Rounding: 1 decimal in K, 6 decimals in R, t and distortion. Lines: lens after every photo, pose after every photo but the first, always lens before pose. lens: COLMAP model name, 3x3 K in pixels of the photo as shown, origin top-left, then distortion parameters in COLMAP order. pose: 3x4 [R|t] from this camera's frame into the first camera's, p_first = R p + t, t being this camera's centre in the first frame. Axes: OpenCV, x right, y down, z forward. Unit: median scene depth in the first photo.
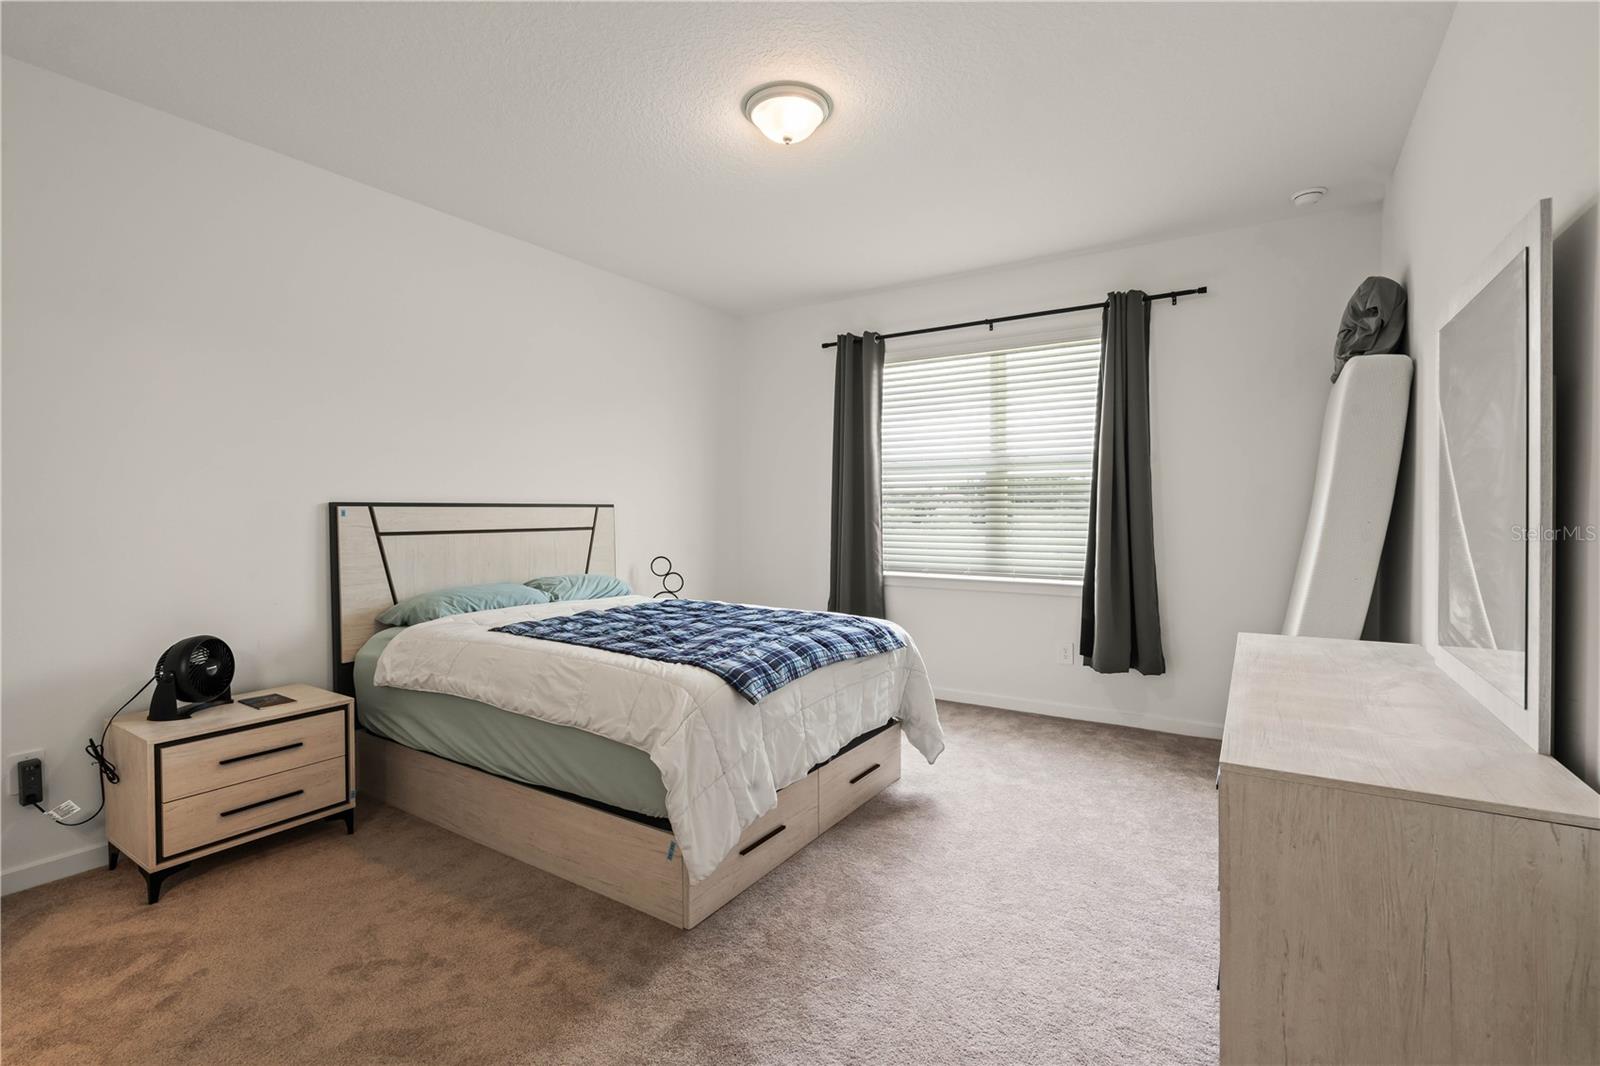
lens RADIAL K [[722.0, 0, 795.4], [0, 722.0, 526.5], [0, 0, 1]] dist [-0.001213, 0.000046]
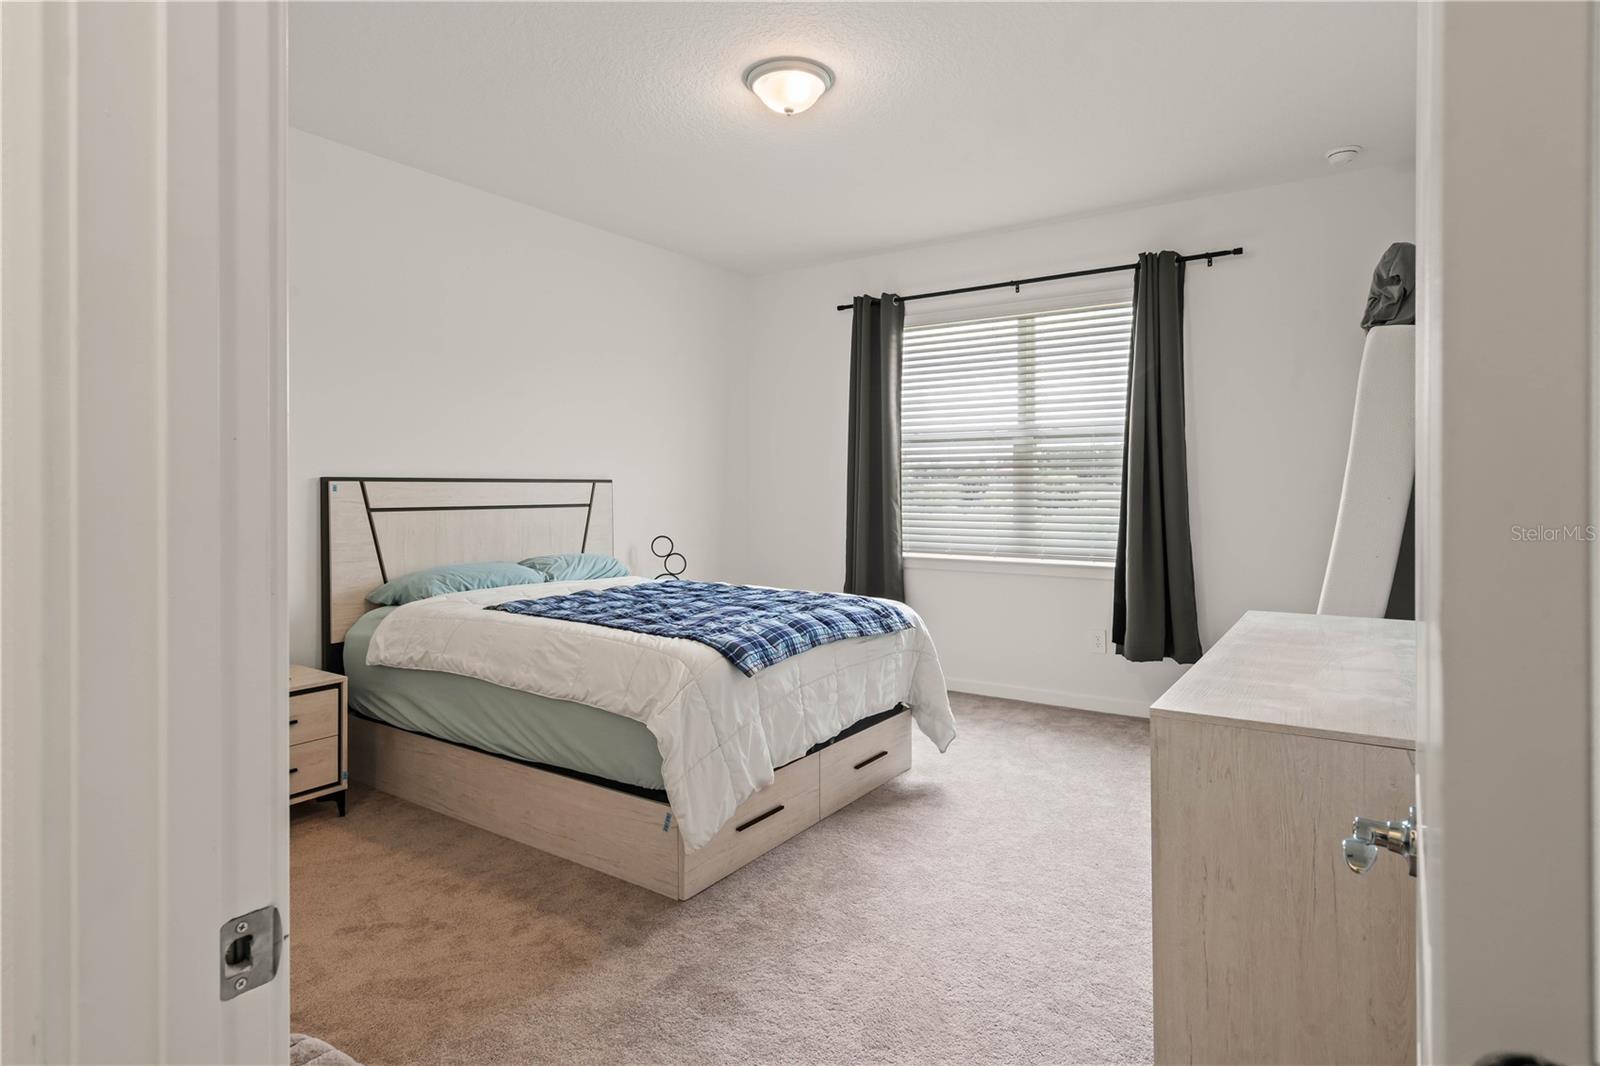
lens RADIAL K [[863.9, 0, 803.3], [0, 863.9, 486.6], [0, 0, 1]] dist [0.002340, -0.000030]
pose [[0.999629, 0.000787, -0.027235, 0.040634], [-0.001435, 0.999717, -0.023760, 0.007212], [0.027209, 0.023790, 0.999347, -0.170646]]
